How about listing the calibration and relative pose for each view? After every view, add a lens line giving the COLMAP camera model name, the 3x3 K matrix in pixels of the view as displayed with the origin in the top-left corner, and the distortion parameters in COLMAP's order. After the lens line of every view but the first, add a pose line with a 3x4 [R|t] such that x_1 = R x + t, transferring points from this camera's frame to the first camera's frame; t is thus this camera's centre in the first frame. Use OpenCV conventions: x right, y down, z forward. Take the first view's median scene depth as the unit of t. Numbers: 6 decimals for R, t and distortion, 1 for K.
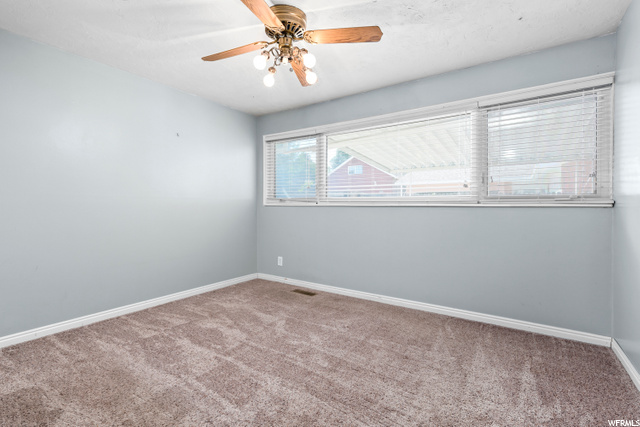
lens RADIAL K [[291.7, 0, 321.6], [0, 291.7, 210.1], [0, 0, 1]] dist [0.000878, 0.000204]
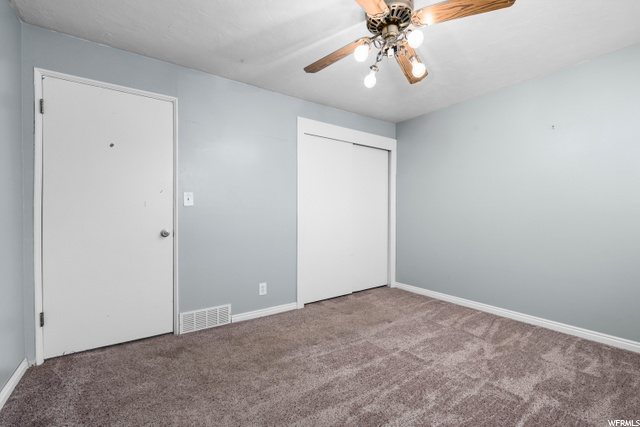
lens RADIAL K [[275.0, 0, 321.2], [0, 275.0, 213.4], [0, 0, 1]] dist [-0.000476, -0.000186]
pose [[-0.322746, 0.001580, -0.946484, 0.585073], [-0.018523, 0.999797, 0.007985, -0.017428], [0.946304, 0.020109, -0.322651, 0.824878]]
